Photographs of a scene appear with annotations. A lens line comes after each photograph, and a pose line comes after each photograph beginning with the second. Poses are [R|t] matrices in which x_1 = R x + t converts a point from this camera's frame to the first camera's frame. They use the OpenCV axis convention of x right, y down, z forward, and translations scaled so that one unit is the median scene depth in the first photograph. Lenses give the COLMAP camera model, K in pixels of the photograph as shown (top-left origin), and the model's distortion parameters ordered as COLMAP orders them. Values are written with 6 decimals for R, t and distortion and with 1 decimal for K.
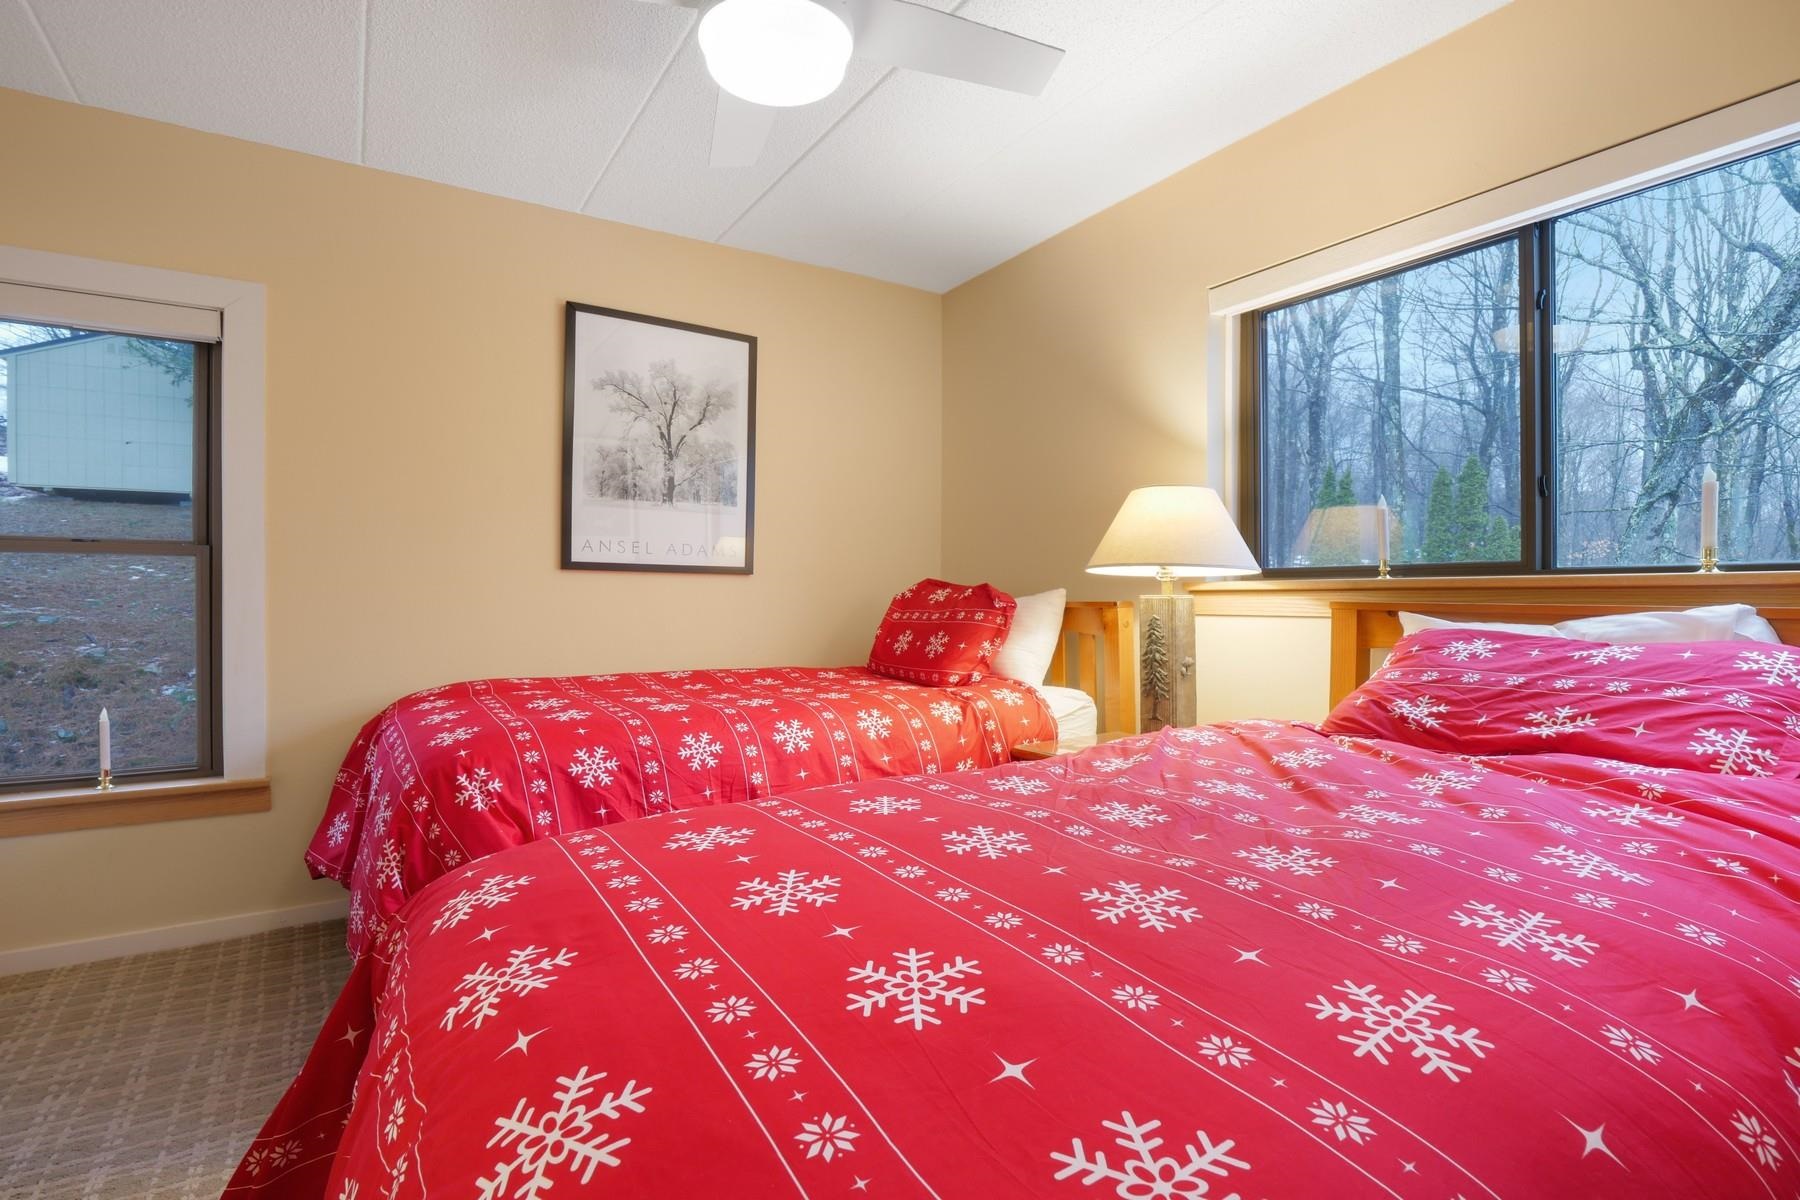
lens RADIAL K [[849.1, 0, 892.0], [0, 849.1, 590.2], [0, 0, 1]] dist [-0.012850, -0.000947]
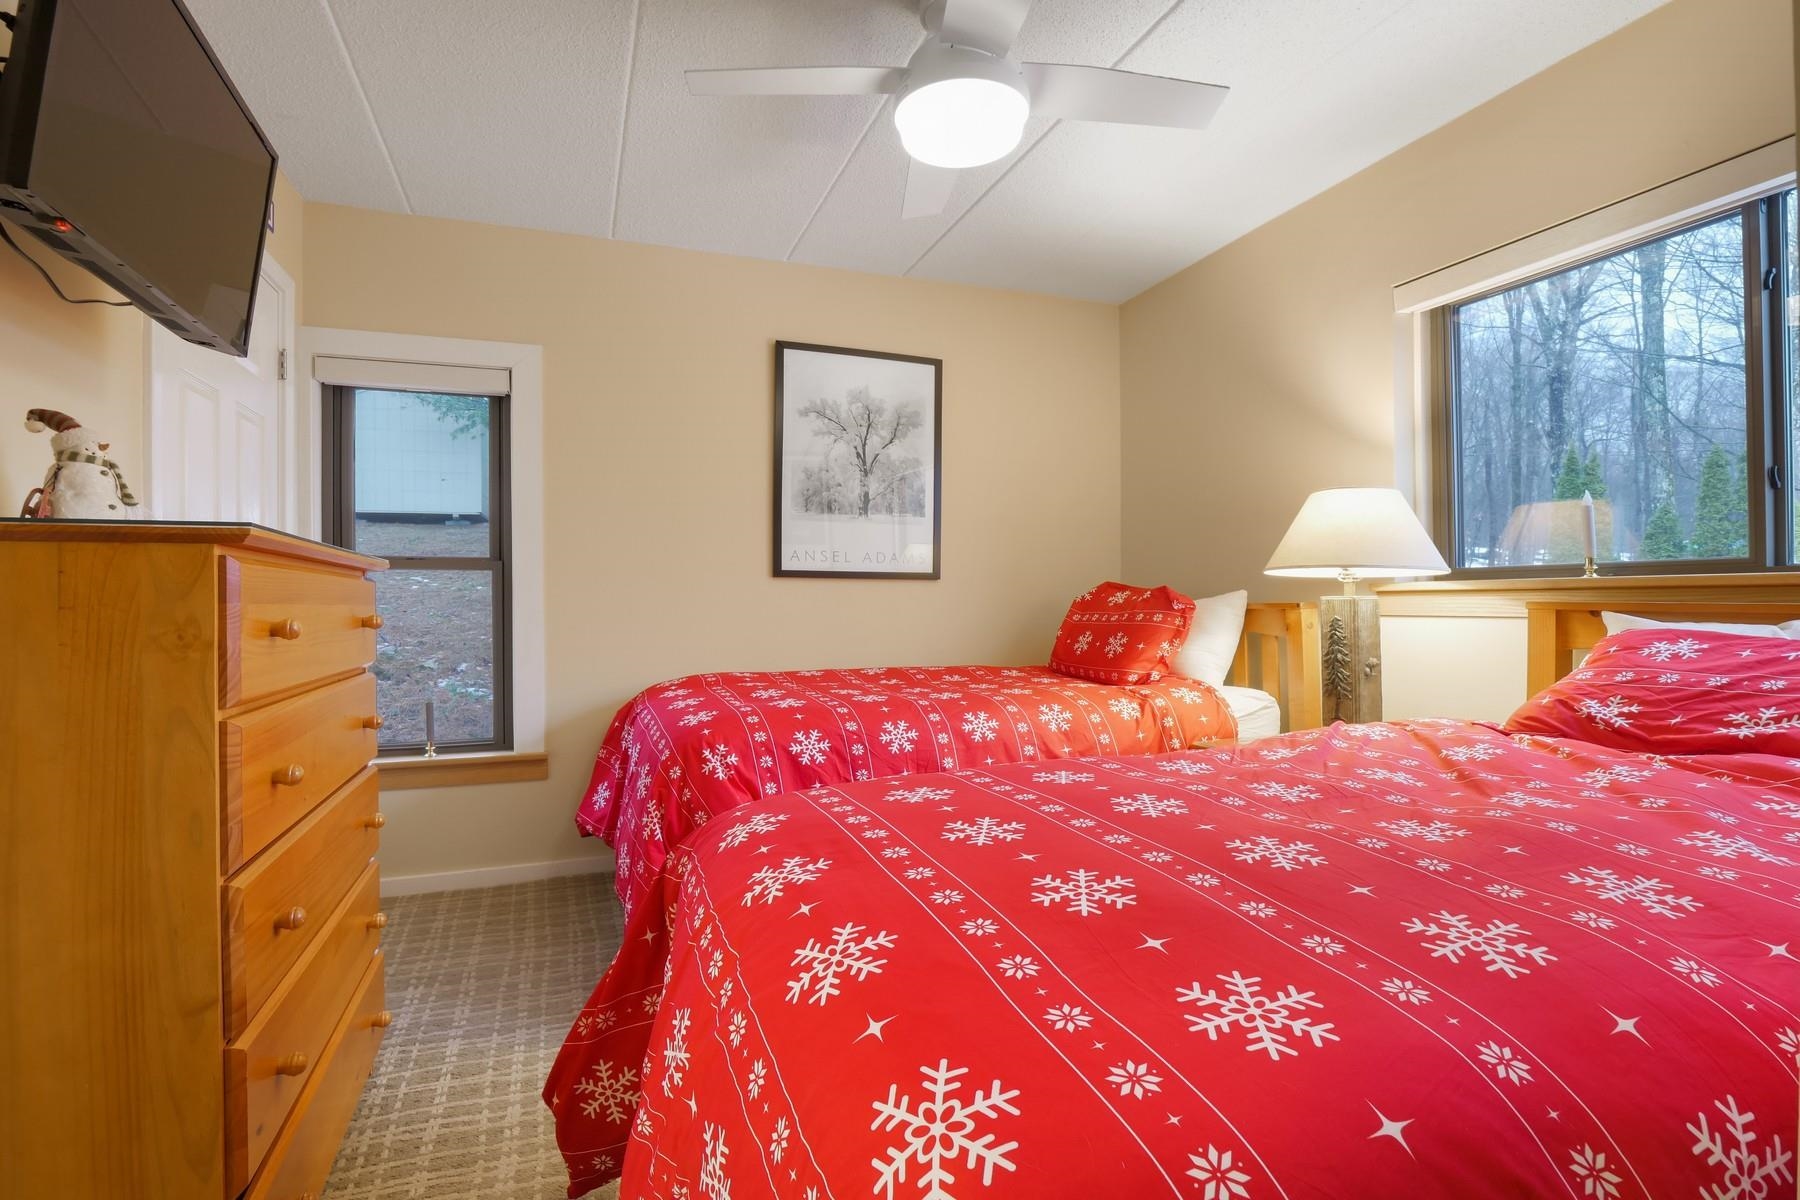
lens RADIAL K [[849.1, 0, 892.0], [0, 849.1, 590.2], [0, 0, 1]] dist [-0.012850, -0.000947]
pose [[0.977564, -0.008460, -0.210469, 0.005701], [0.007747, 0.999961, -0.004215, -0.001383], [0.210496, 0.002490, 0.977592, -0.117757]]
